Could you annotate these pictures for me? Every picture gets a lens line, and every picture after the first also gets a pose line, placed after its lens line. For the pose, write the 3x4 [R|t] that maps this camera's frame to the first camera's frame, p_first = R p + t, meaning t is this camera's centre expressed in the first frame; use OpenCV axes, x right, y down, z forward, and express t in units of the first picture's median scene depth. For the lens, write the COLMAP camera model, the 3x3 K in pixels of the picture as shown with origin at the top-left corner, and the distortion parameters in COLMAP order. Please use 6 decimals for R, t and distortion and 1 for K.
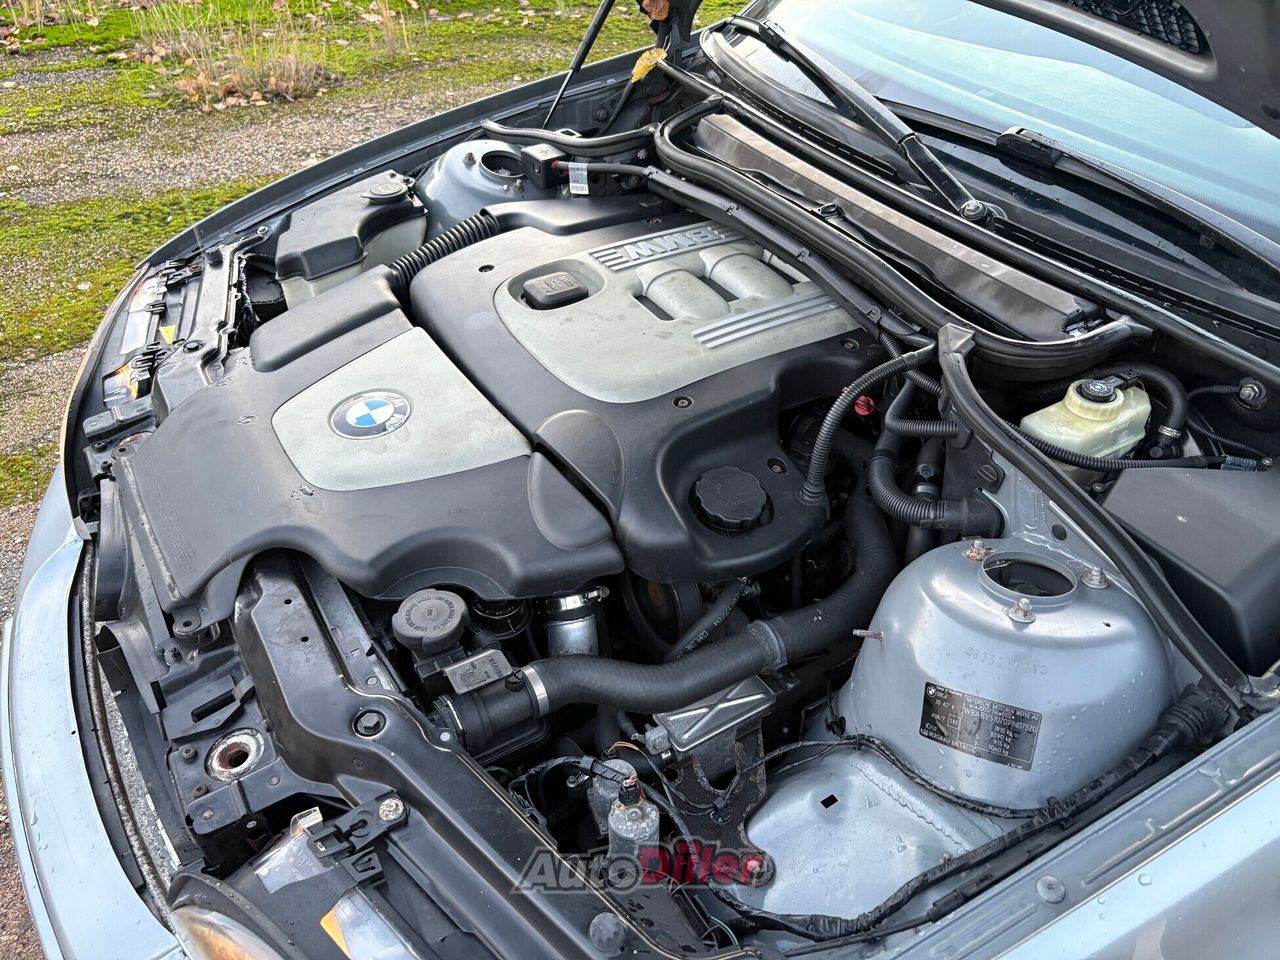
lens RADIAL K [[963.9, 0, 640.7], [0, 963.9, 476.4], [0, 0, 1]] dist [0.040303, 0.002051]
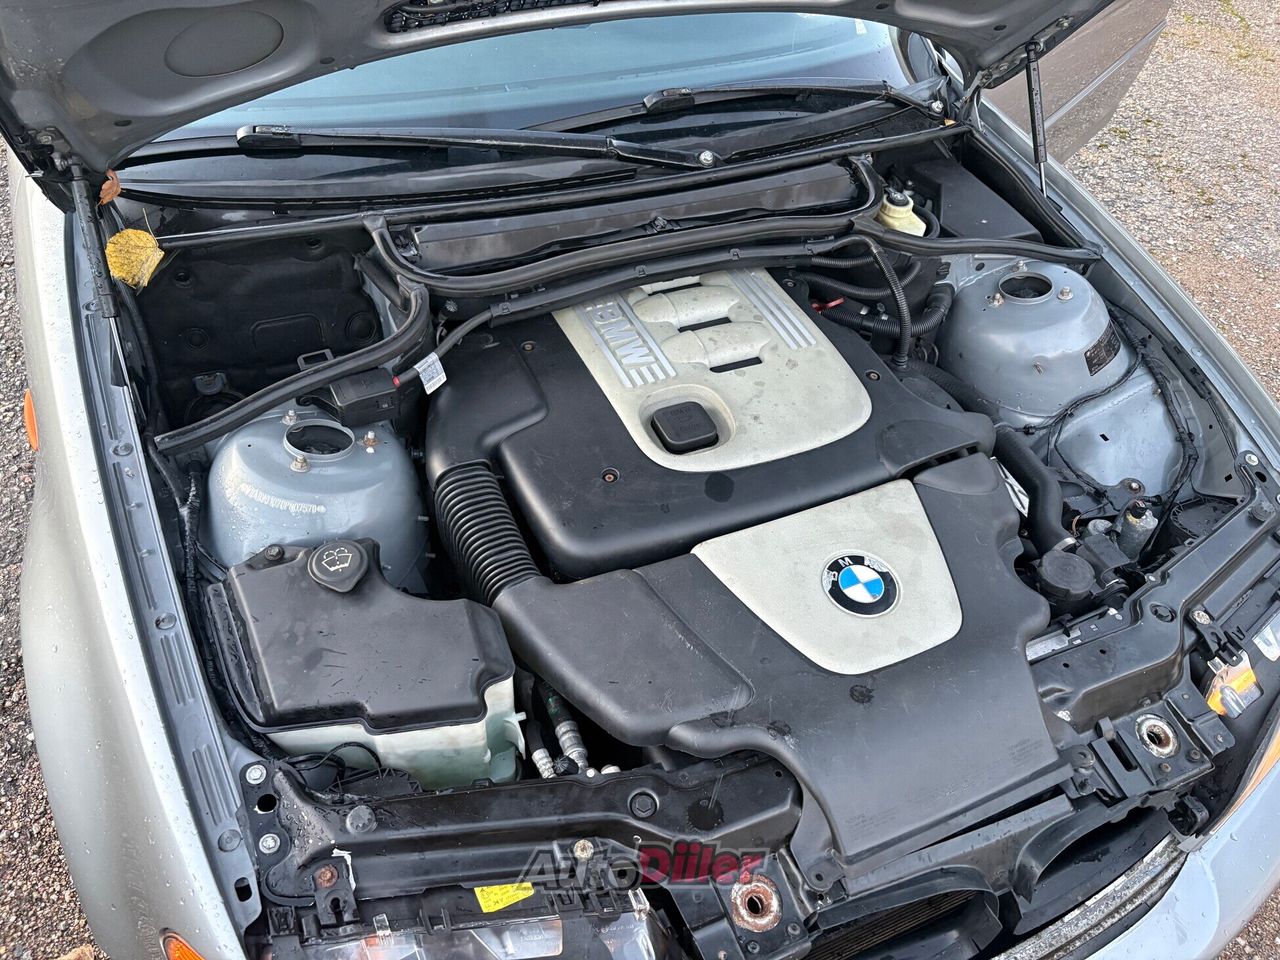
lens RADIAL K [[963.9, 0, 639.3], [0, 963.9, 483.5], [0, 0, 1]] dist [0.040303, 0.002051]
pose [[0.139613, -0.705036, 0.695293, -0.988206], [0.577061, 0.628541, 0.521476, -0.834950], [-0.804680, 0.328422, 0.494601, 0.674481]]
